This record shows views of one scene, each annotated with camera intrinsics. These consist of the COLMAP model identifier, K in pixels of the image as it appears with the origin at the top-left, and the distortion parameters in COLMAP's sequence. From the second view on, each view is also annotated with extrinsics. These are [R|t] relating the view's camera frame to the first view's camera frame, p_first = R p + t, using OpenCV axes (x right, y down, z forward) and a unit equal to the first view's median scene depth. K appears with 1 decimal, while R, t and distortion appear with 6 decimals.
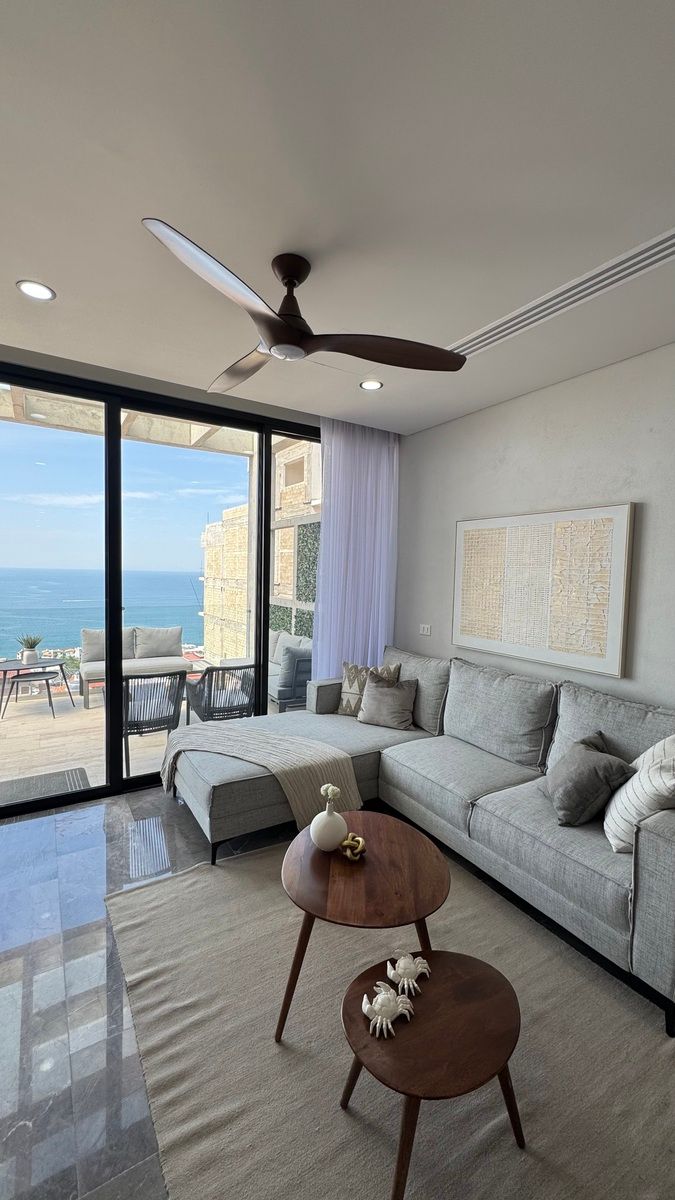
lens RADIAL K [[481.3, 0, 338.4], [0, 481.3, 599.6], [0, 0, 1]] dist [-0.000178, -0.000240]
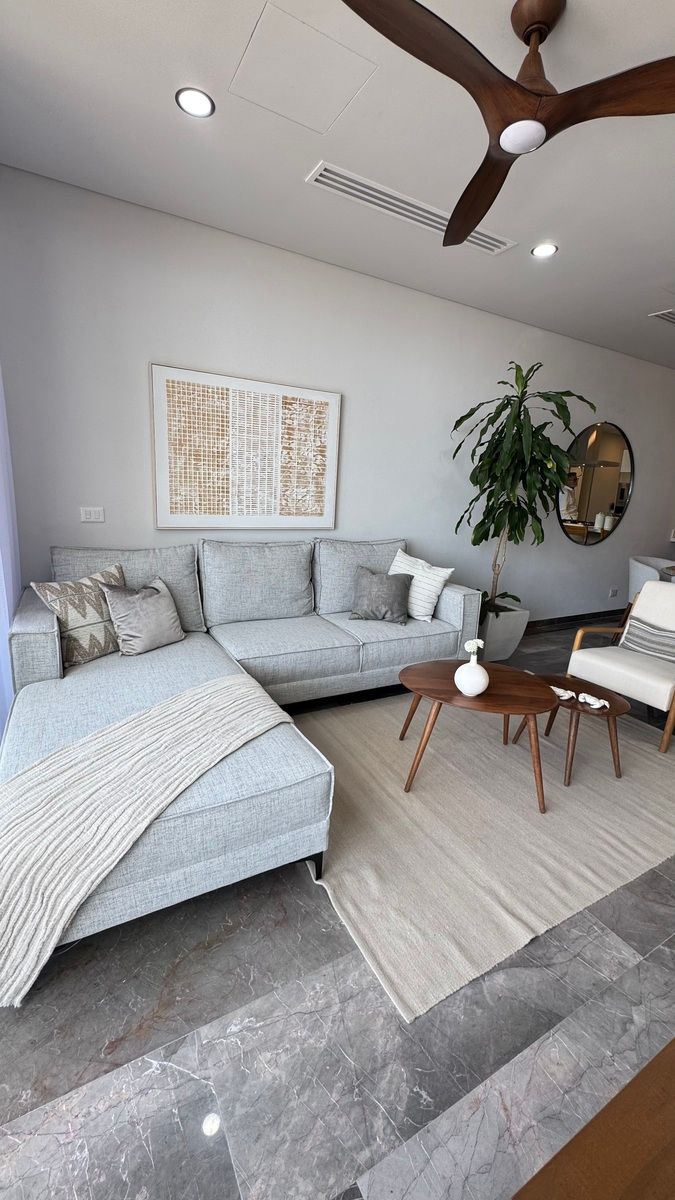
lens RADIAL K [[481.3, 0, 335.7], [0, 481.3, 600.5], [0, 0, 1]] dist [-0.000178, -0.000240]
pose [[0.050383, -0.254406, 0.965784, -0.573347], [0.007096, 0.967079, 0.254377, 0.008416], [-0.998705, -0.005963, 0.050530, 0.675879]]
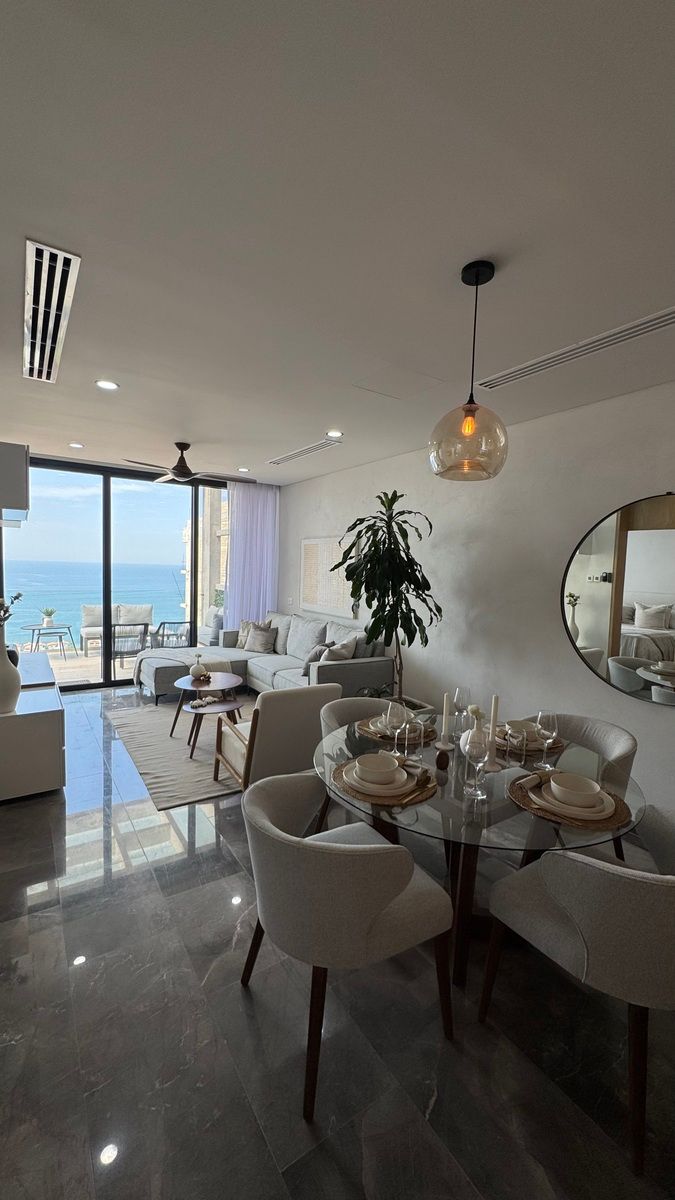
lens RADIAL K [[481.3, 0, 332.0], [0, 481.3, 600.3], [0, 0, 1]] dist [-0.000178, -0.000240]
pose [[0.999860, 0.008600, 0.014363, 0.340219], [-0.008764, 0.999897, 0.011405, 0.043995], [-0.014263, -0.011529, 0.999832, -0.790622]]
